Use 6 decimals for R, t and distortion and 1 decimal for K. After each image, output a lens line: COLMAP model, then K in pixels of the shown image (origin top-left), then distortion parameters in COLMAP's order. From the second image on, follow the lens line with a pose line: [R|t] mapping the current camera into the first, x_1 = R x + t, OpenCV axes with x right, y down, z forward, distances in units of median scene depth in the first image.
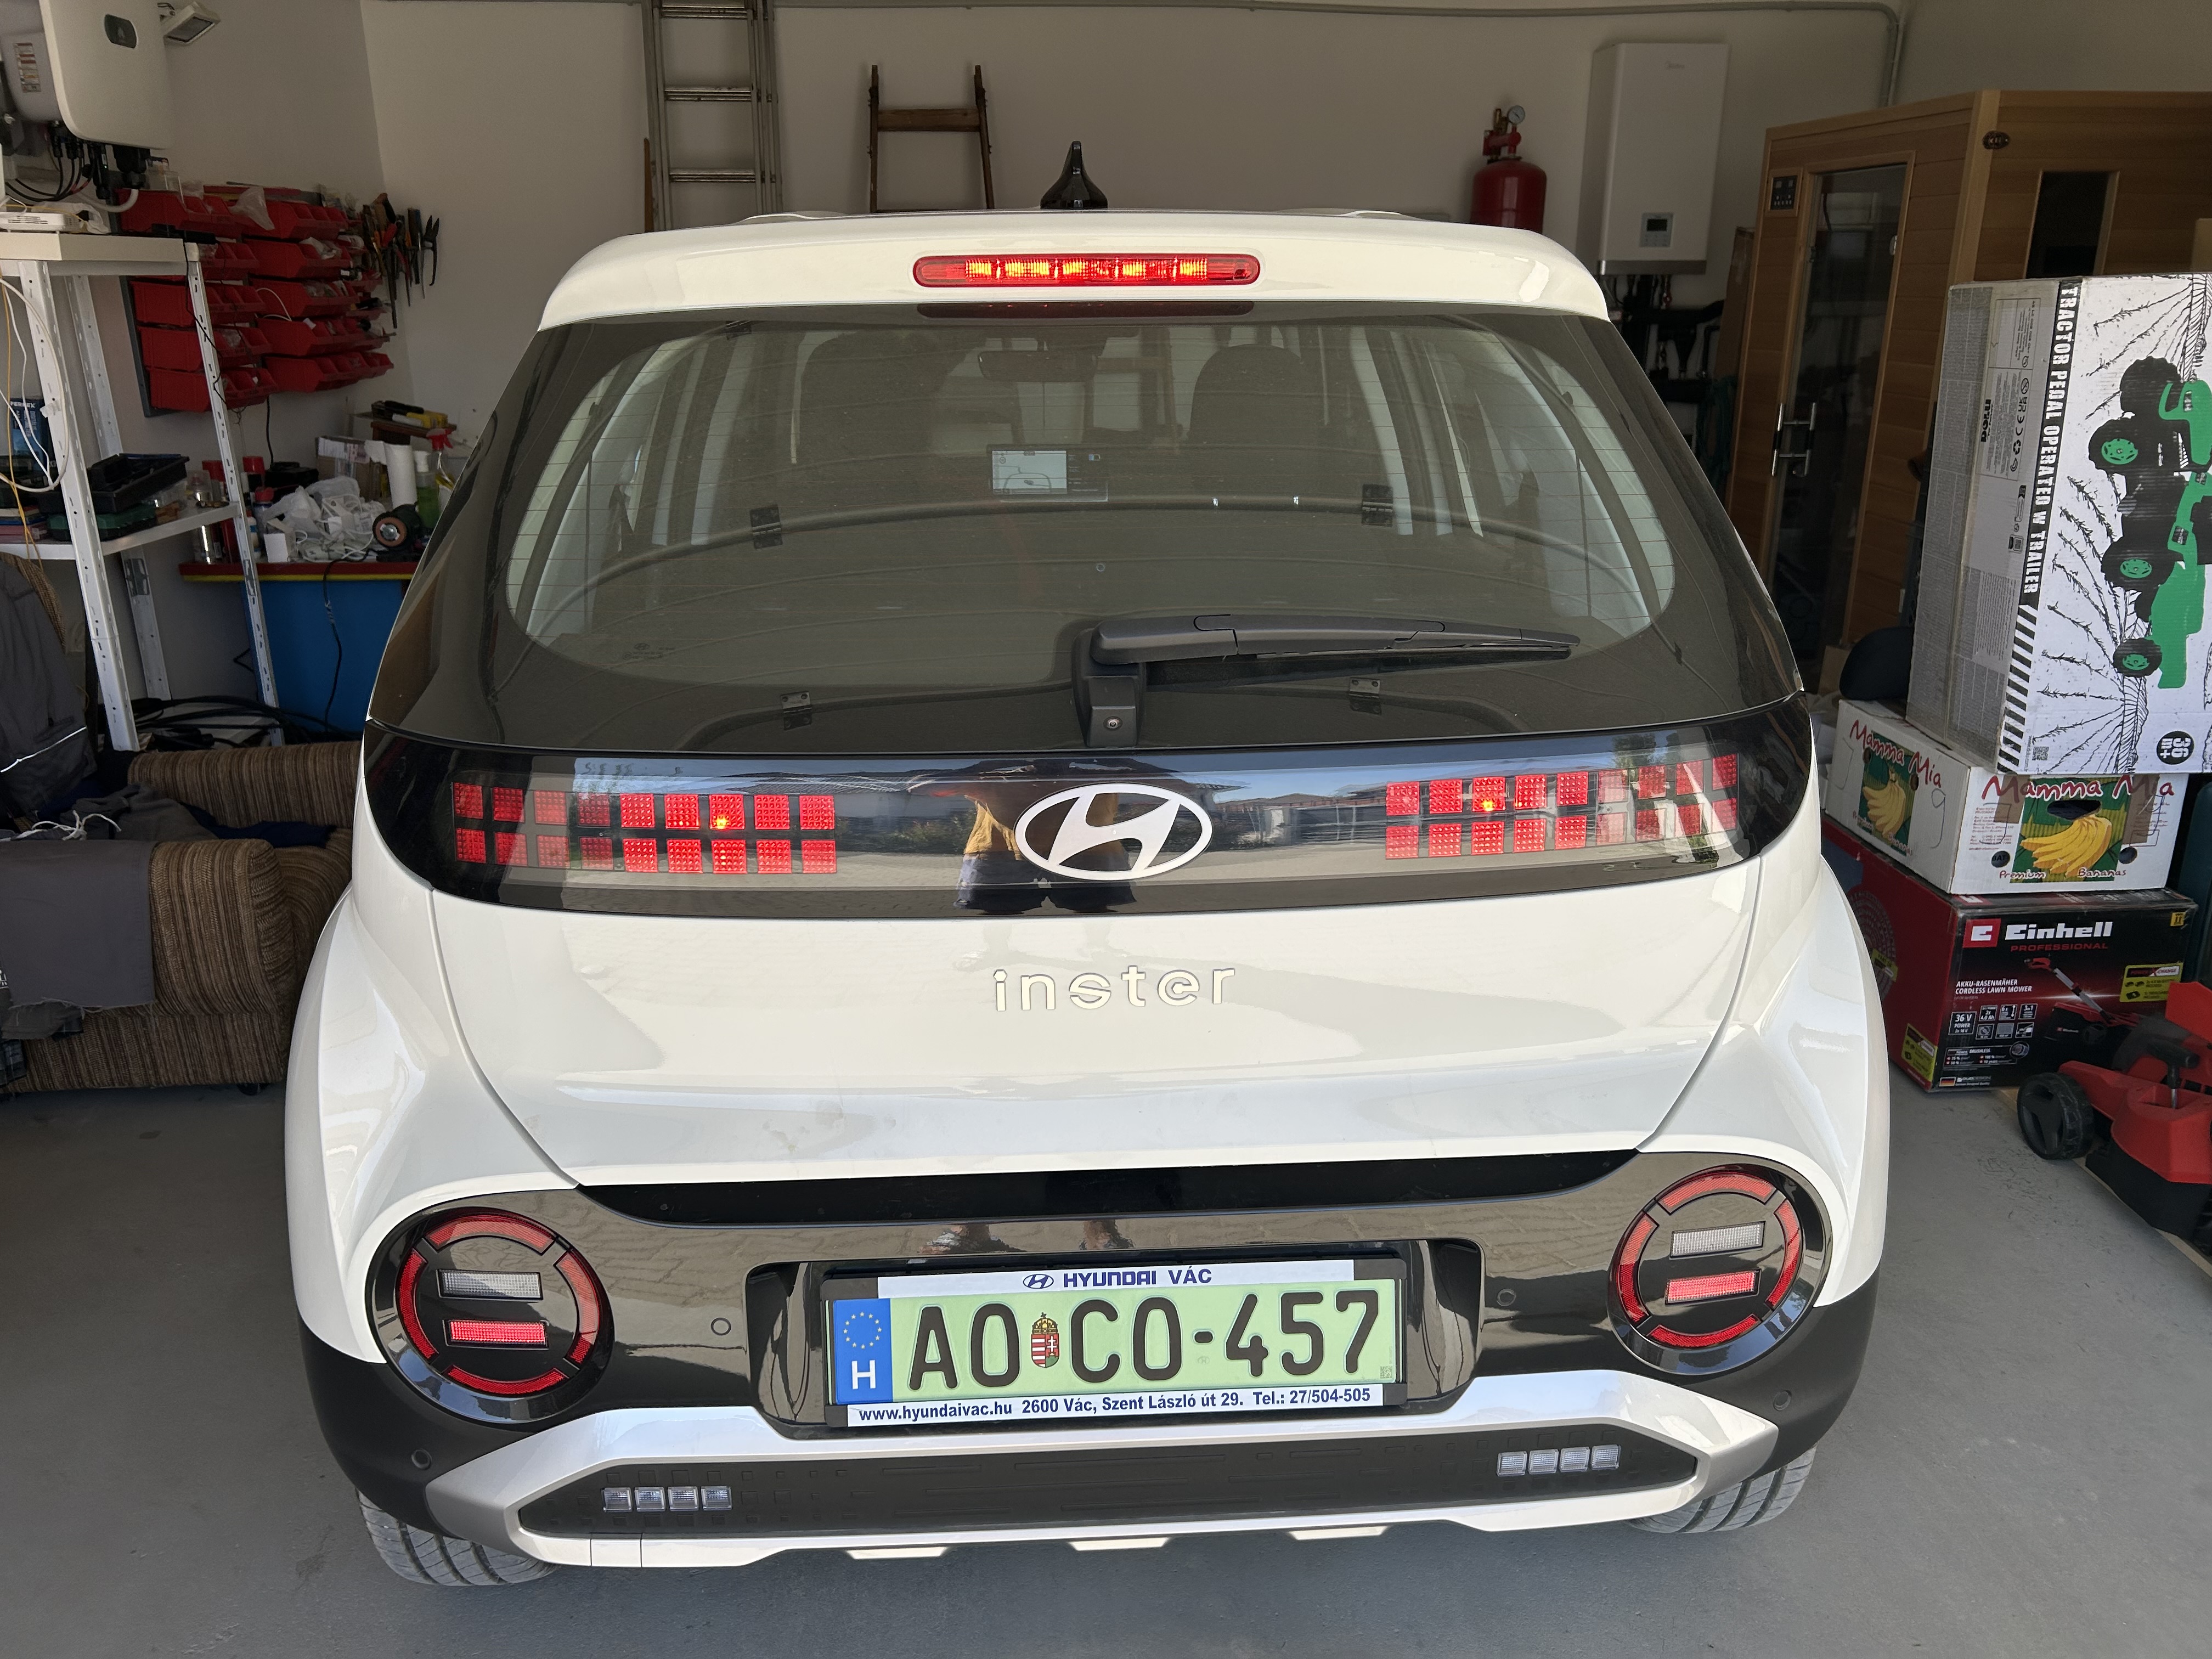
lens RADIAL K [[1664.2, 0, 1107.3], [0, 1664.2, 826.9], [0, 0, 1]] dist [0.023400, -0.019304]
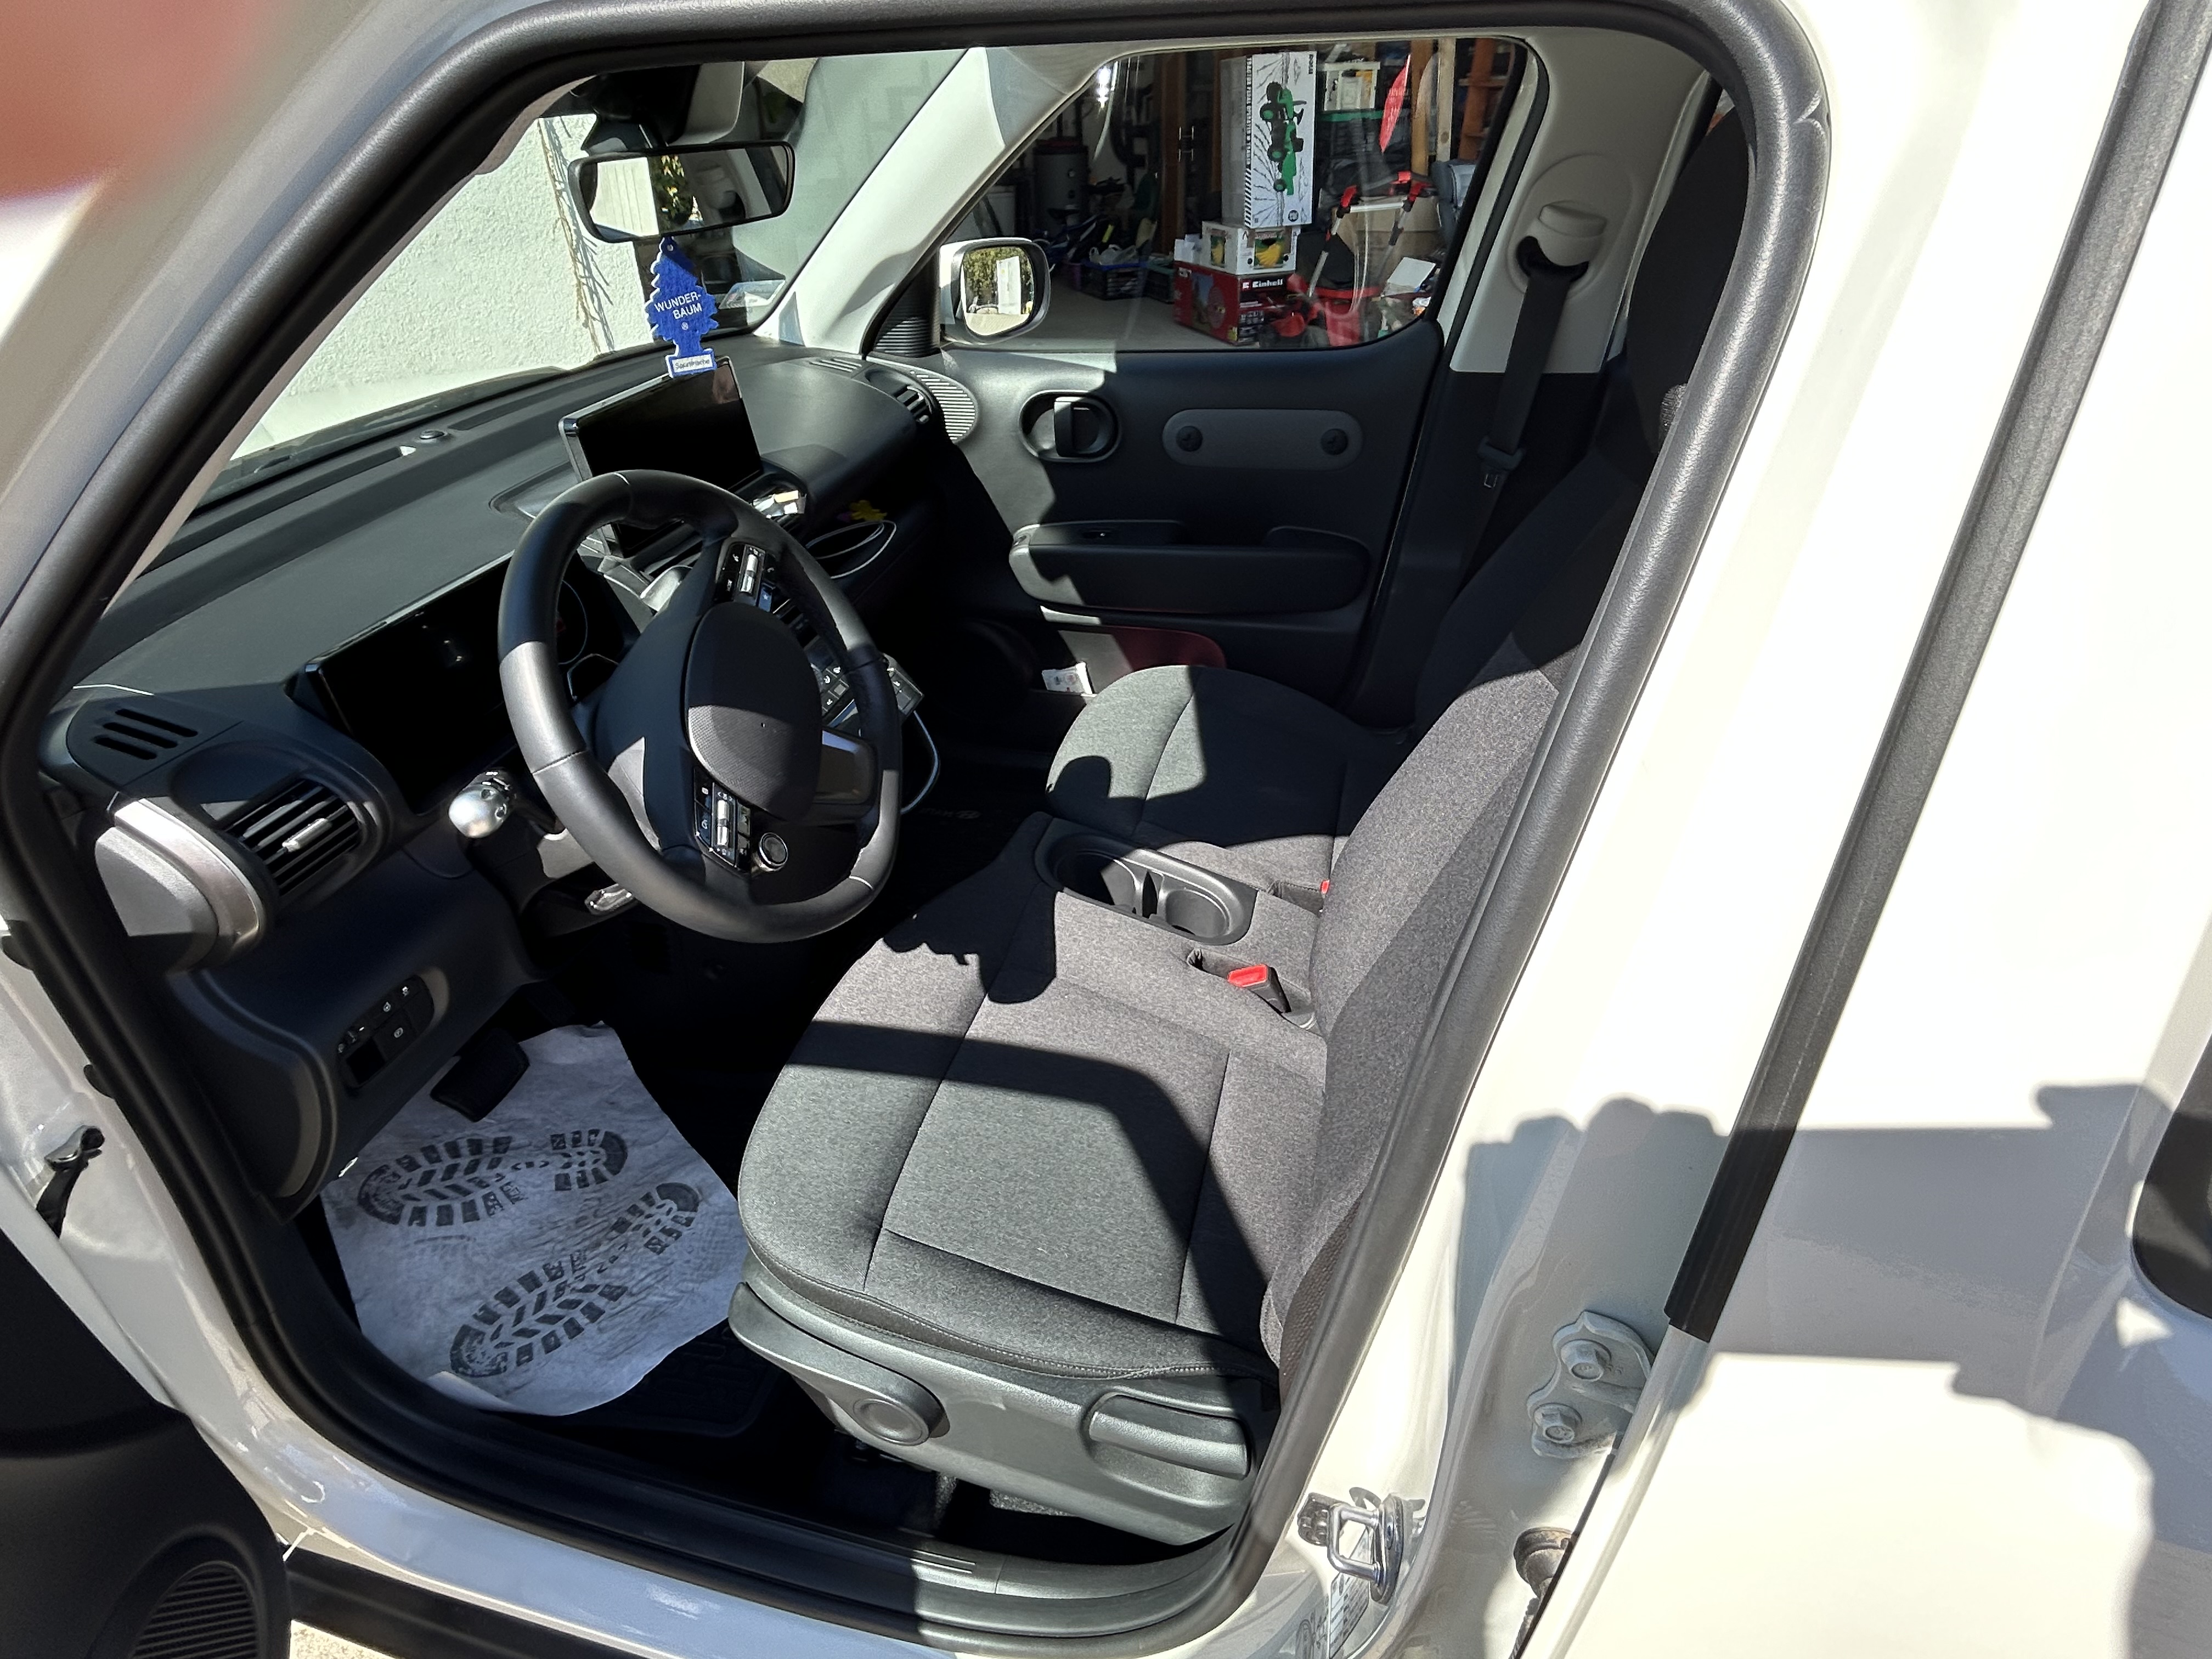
lens RADIAL K [[1180.5, 0, 1096.2], [0, 1180.5, 828.5], [0, 0, 1]] dist [0.001316, 0.000101]
pose [[0.956132, -0.166054, 0.241323, -0.488128], [0.106891, 0.964781, 0.240357, 0.509169], [-0.272736, -0.204018, 0.940208, -1.309105]]
